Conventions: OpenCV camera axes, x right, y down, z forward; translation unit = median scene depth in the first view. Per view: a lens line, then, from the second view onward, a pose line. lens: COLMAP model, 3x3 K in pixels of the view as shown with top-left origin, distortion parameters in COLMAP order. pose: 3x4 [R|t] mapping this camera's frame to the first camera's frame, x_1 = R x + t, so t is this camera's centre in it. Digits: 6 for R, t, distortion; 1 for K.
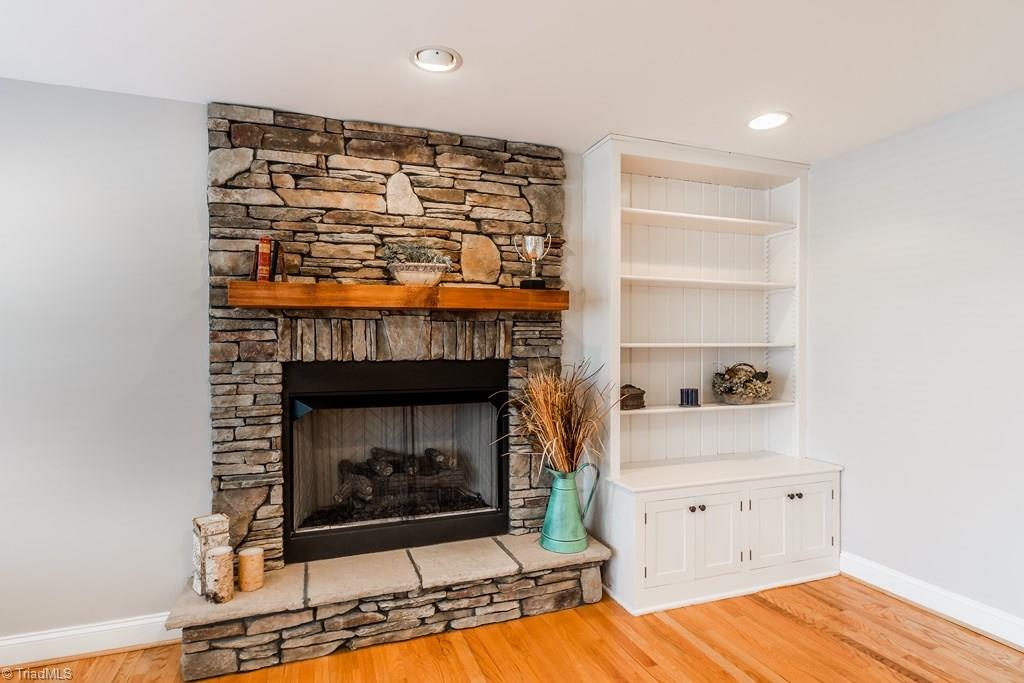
lens RADIAL K [[510.4, 0, 509.1], [0, 510.4, 354.4], [0, 0, 1]] dist [0.003203, -0.000026]
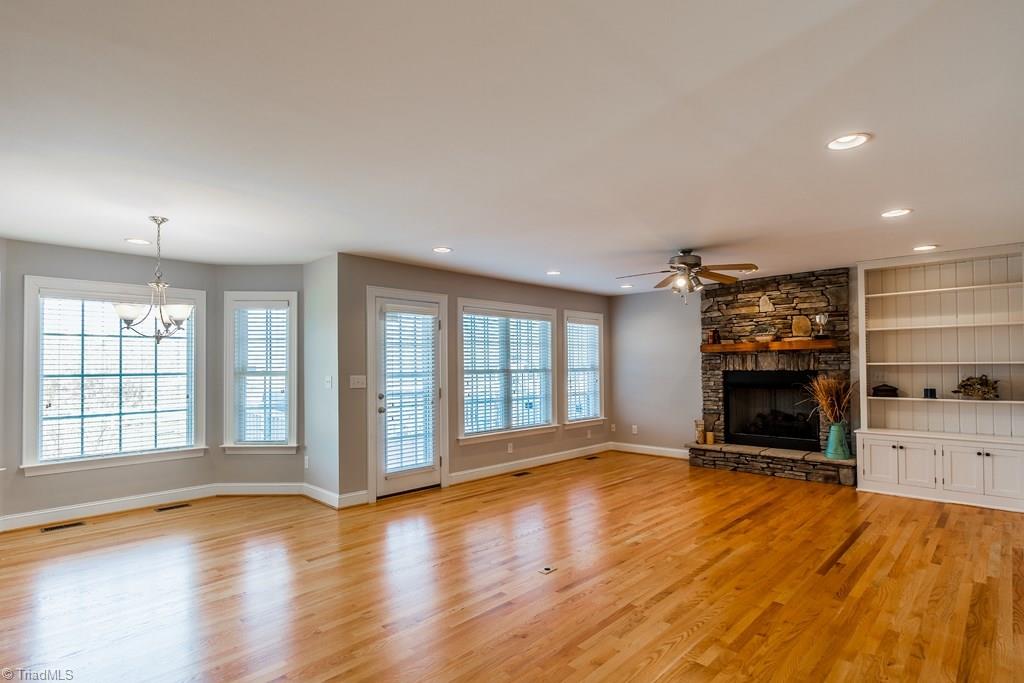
lens RADIAL K [[510.4, 0, 509.1], [0, 510.4, 354.4], [0, 0, 1]] dist [0.003203, -0.000026]
pose [[0.412906, -0.021477, -0.910521, 1.558032], [-0.002037, 0.999698, -0.024504, -0.003225], [0.910772, 0.011972, 0.412737, -1.182758]]
